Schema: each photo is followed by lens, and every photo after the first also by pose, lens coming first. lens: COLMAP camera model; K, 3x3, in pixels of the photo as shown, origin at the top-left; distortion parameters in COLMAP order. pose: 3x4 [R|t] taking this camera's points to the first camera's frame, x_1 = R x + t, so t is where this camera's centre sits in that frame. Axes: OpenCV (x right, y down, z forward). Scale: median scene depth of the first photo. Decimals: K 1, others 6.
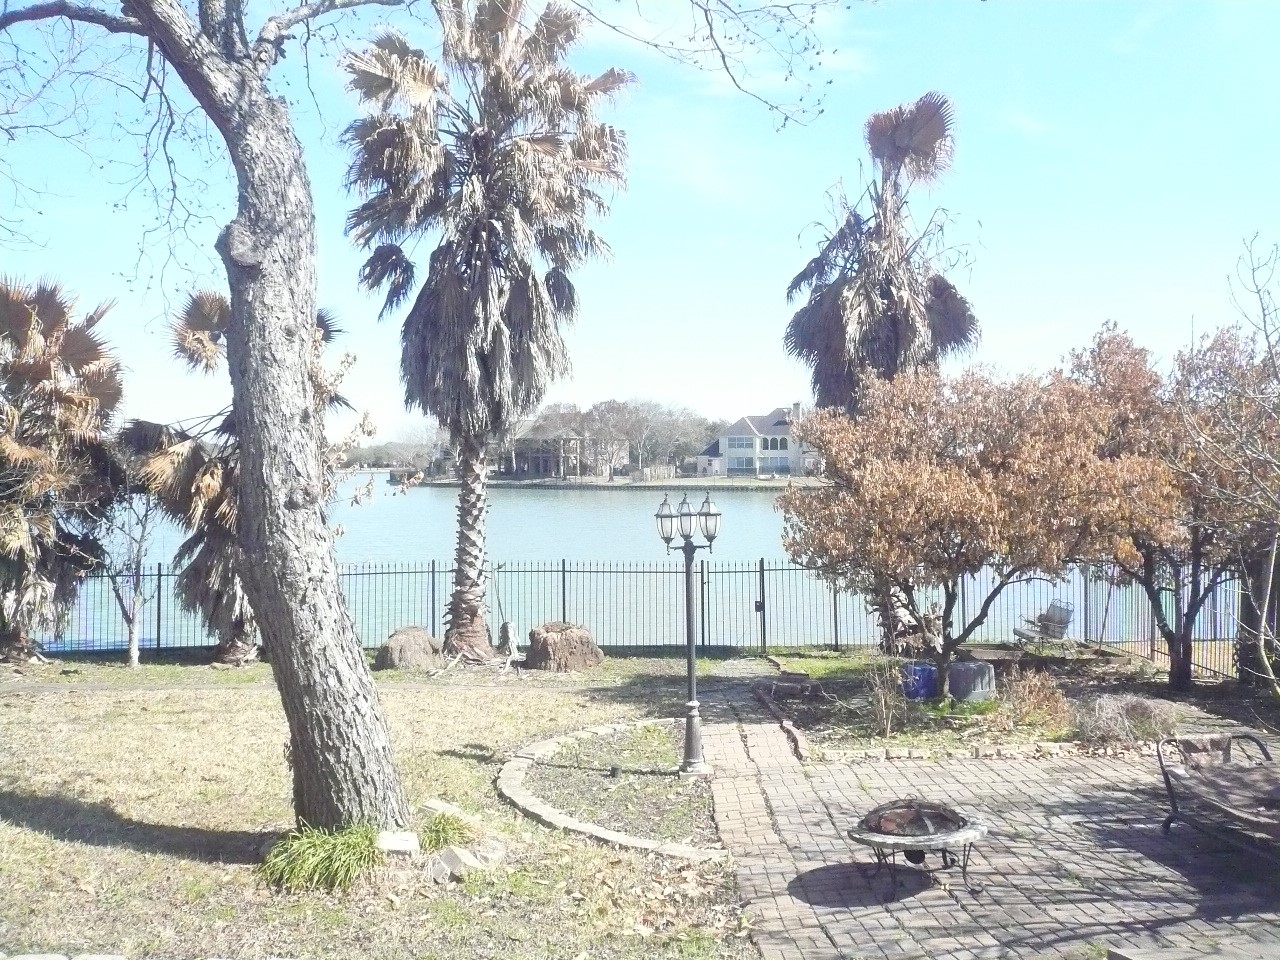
lens RADIAL K [[1068.8, 0, 640.7], [0, 1068.8, 477.0], [0, 0, 1]] dist [-0.096751, -0.000546]
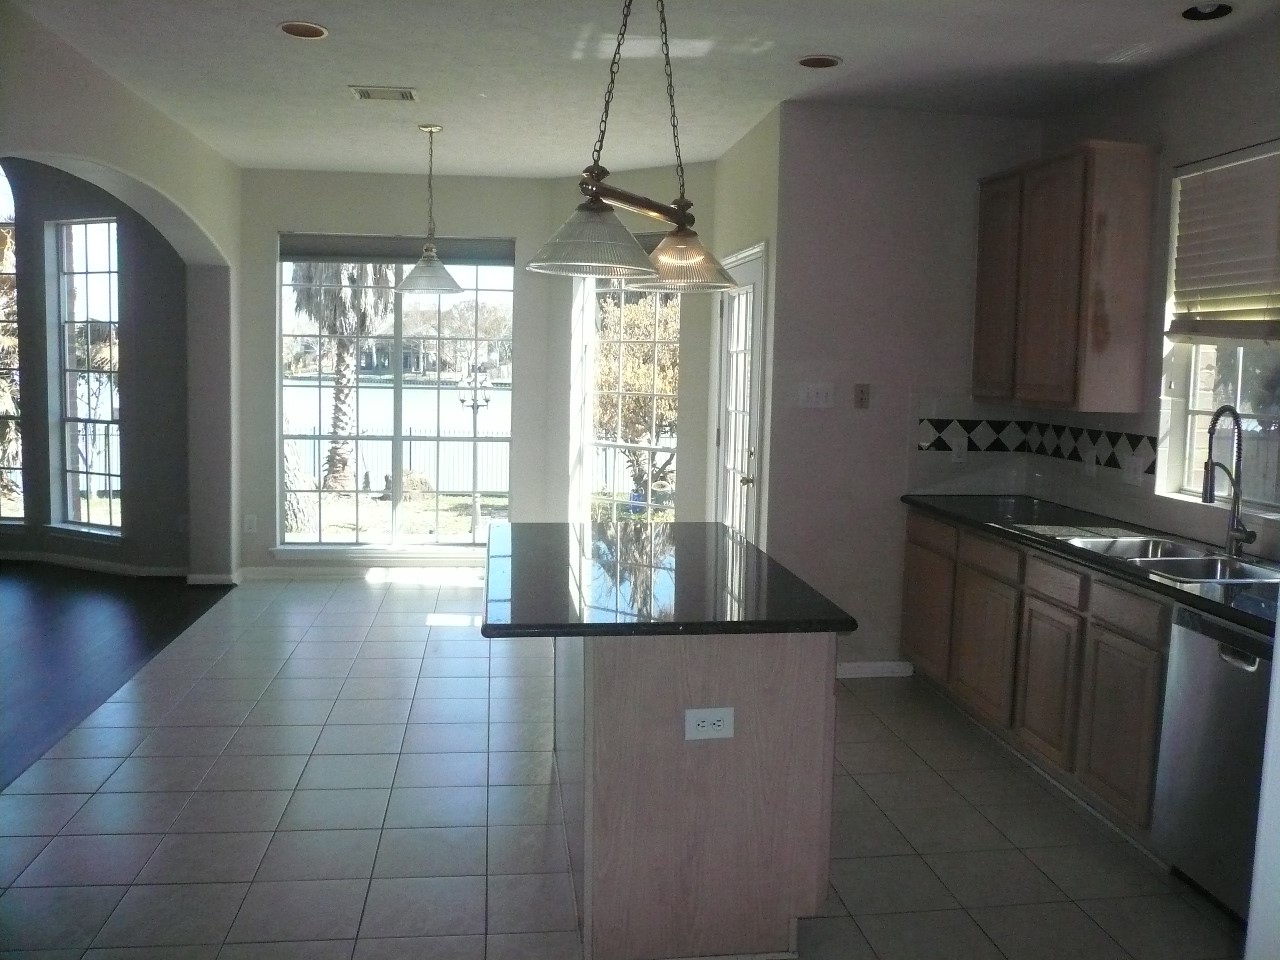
lens RADIAL K [[1068.8, 0, 639.7], [0, 1068.8, 475.1], [0, 0, 1]] dist [-0.096751, -0.000546]
pose [[0.991757, 0.014929, 0.127262, 0.050364], [-0.026475, 0.995633, 0.089520, 0.008169], [-0.125370, -0.092151, 0.987821, -0.426266]]
